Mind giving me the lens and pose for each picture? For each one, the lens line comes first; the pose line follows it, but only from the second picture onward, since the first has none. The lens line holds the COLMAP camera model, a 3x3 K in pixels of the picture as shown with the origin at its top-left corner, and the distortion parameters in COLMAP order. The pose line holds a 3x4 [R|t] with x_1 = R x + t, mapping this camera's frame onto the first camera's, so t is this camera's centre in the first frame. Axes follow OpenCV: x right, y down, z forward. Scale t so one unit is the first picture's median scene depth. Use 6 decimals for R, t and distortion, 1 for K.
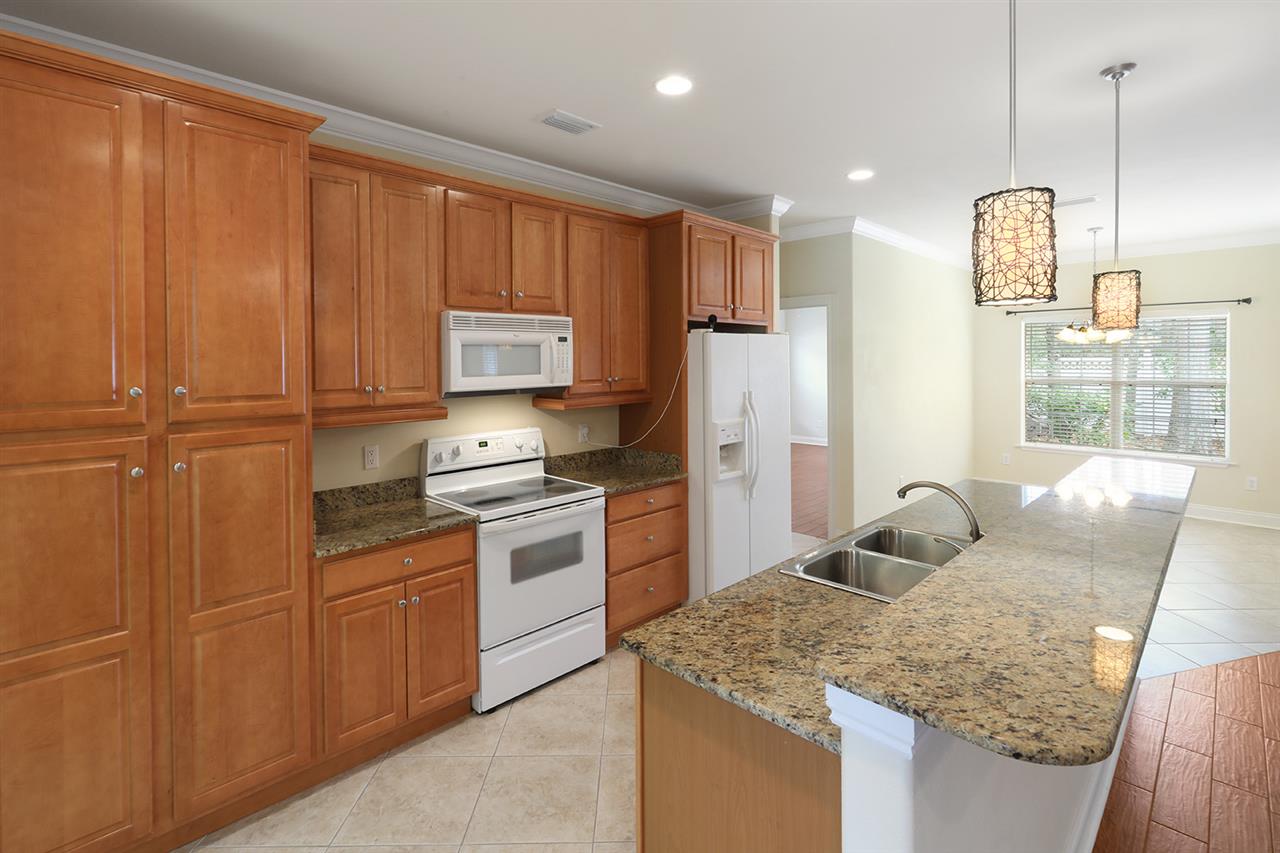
lens RADIAL K [[615.7, 0, 655.6], [0, 615.7, 363.9], [0, 0, 1]] dist [0.000465, -0.000622]
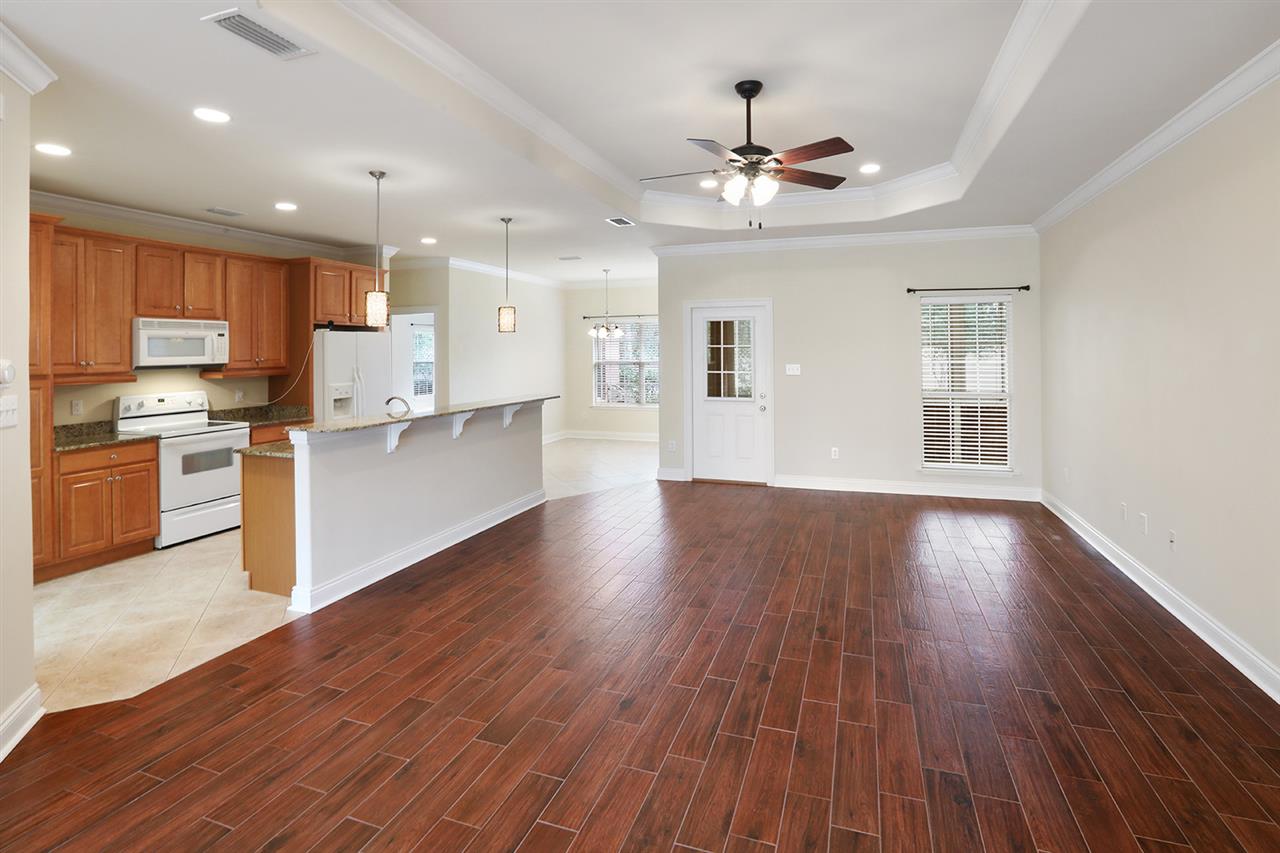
lens RADIAL K [[615.7, 0, 641.6], [0, 615.7, 344.1], [0, 0, 1]] dist [0.000465, -0.000622]
pose [[0.916227, 0.001627, 0.400657, 0.234470], [0.006757, 0.999787, -0.019512, 0.026004], [-0.400604, 0.020585, 0.916020, -1.022101]]
